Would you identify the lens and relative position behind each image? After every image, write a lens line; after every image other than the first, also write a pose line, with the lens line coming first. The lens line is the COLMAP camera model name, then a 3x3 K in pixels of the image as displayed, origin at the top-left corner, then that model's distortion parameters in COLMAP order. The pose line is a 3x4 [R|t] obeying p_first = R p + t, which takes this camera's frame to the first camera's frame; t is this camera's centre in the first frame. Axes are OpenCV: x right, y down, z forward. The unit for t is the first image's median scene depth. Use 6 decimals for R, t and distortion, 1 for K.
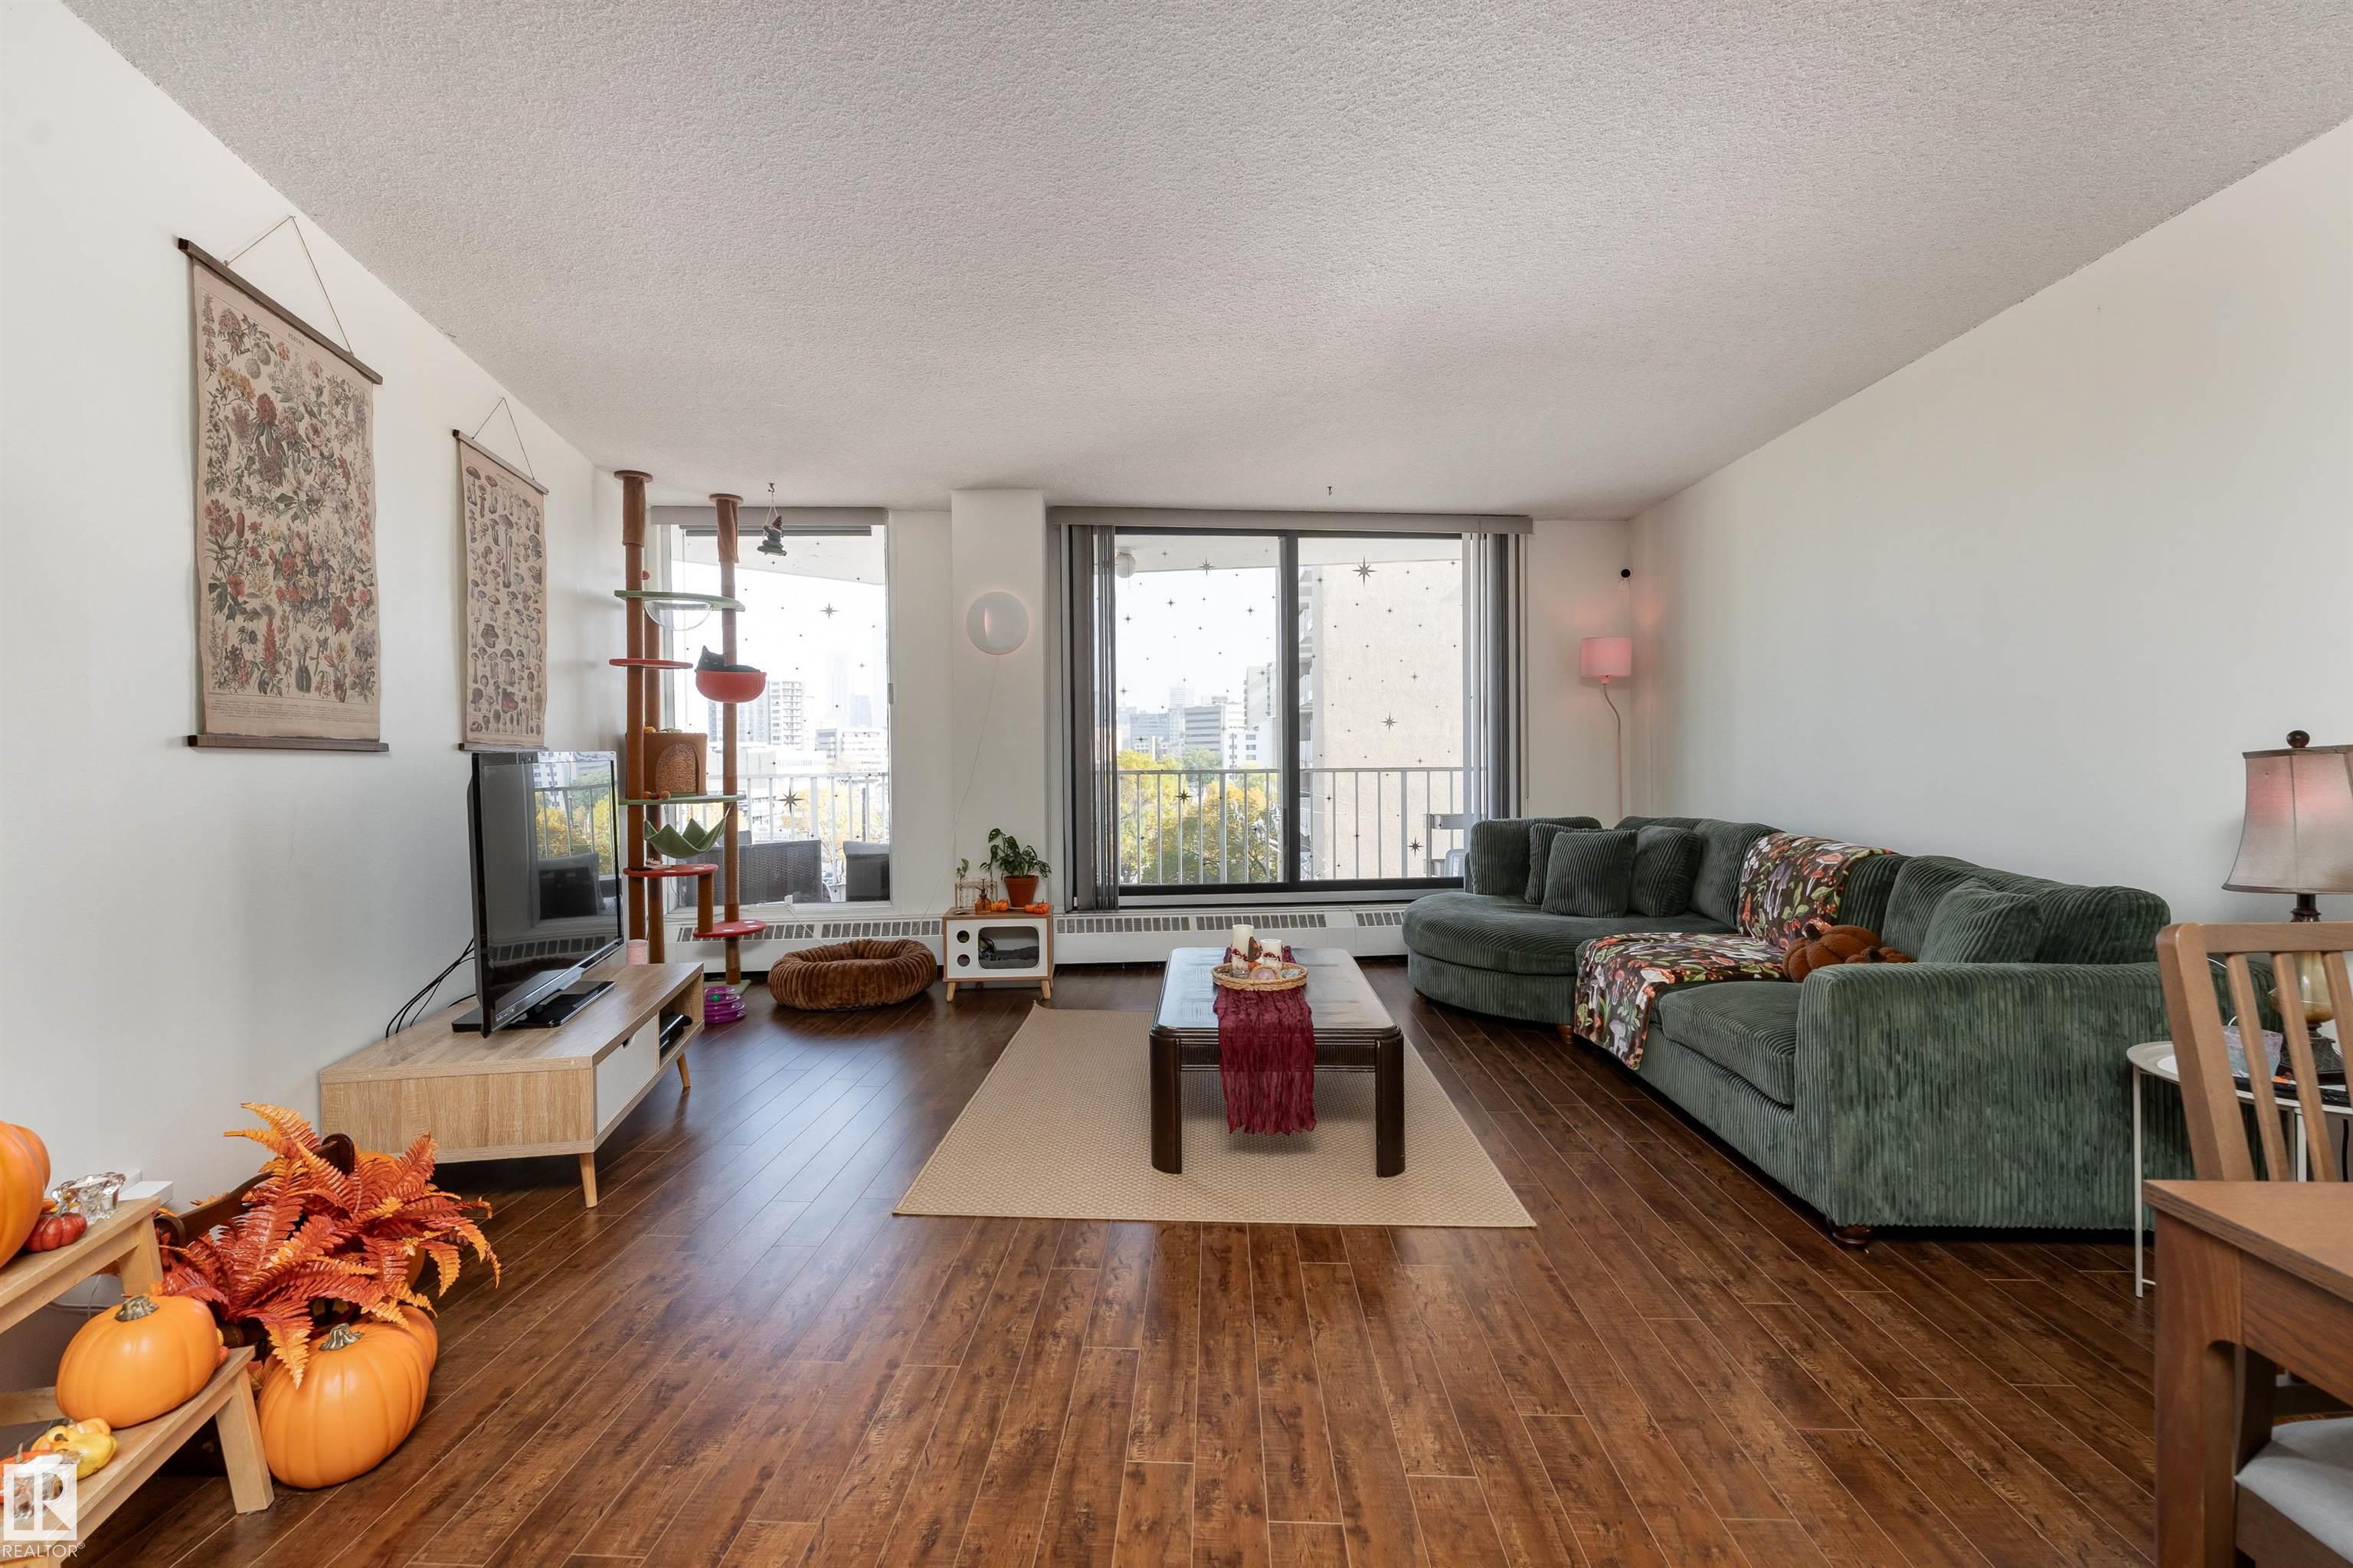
lens RADIAL K [[1048.2, 0, 1154.9], [0, 1048.2, 771.8], [0, 0, 1]] dist [-0.000665, -0.000160]
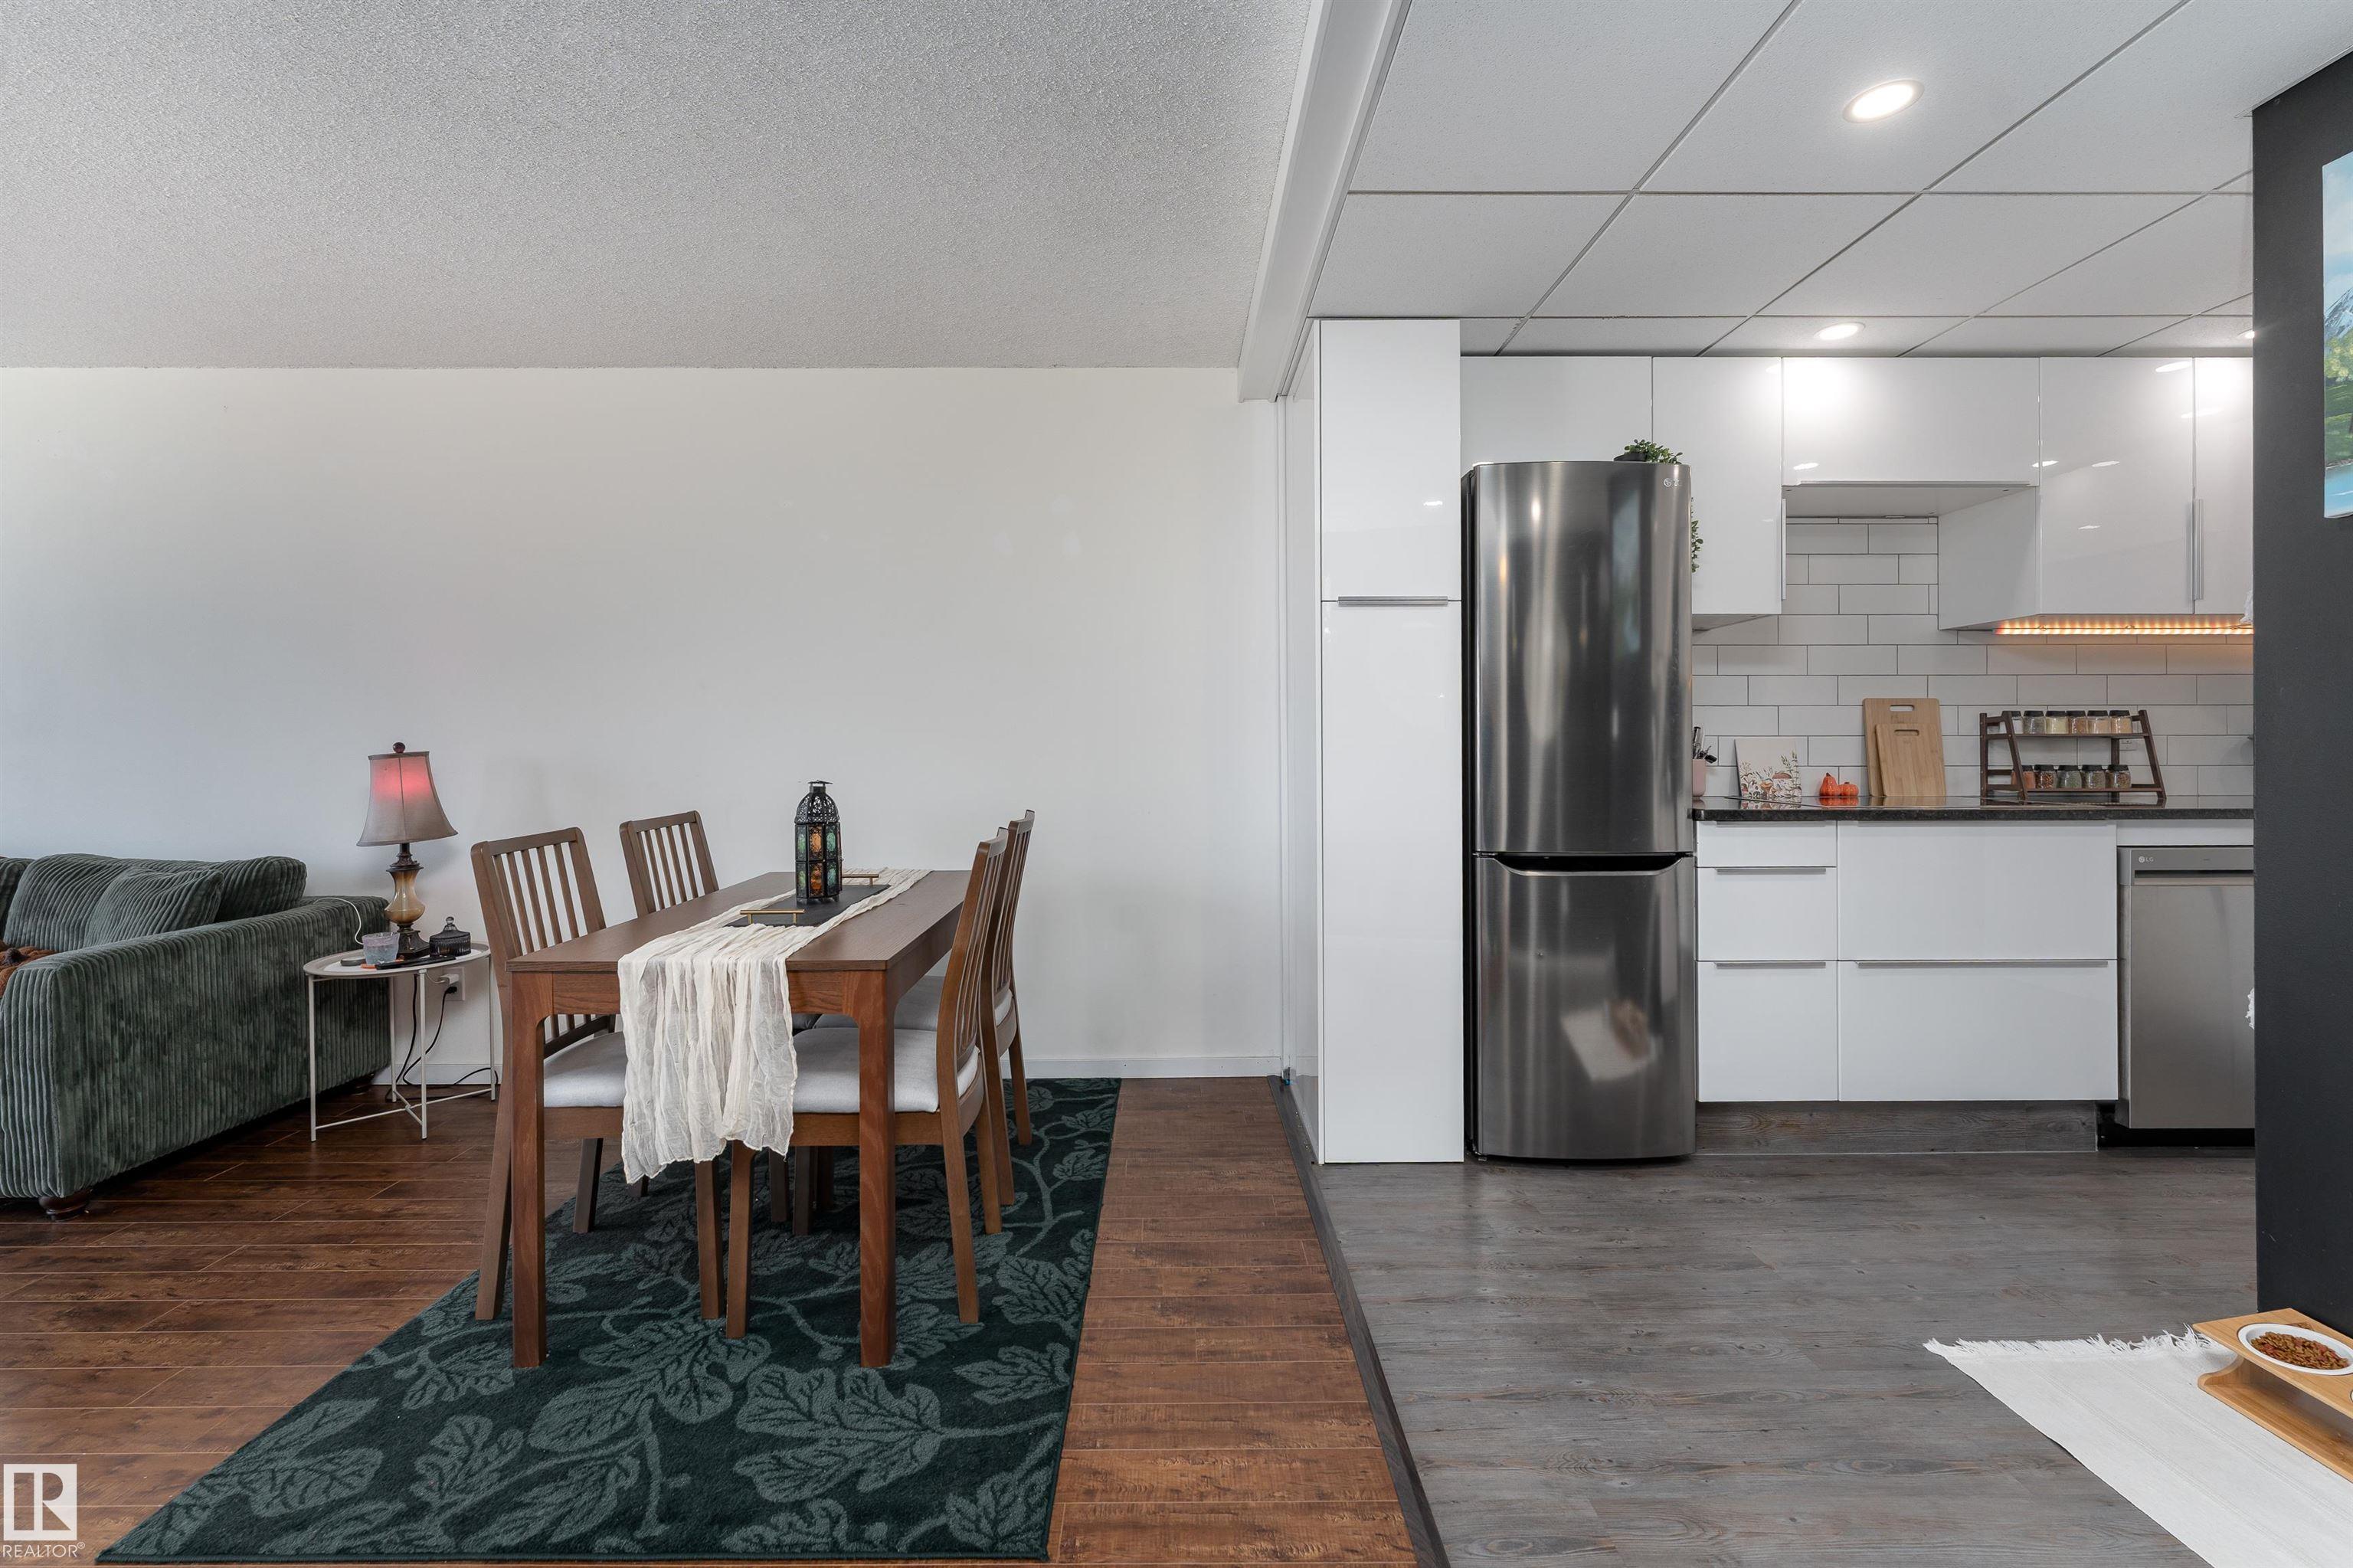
lens RADIAL K [[991.8, 0, 1174.7], [0, 991.8, 743.9], [0, 0, 1]] dist [0.001605, 0.000149]
pose [[-0.059670, 0.012980, 0.998134, -0.440390], [0.019752, 0.999735, -0.011820, 0.004277], [-0.998023, 0.019010, -0.059910, -0.082918]]
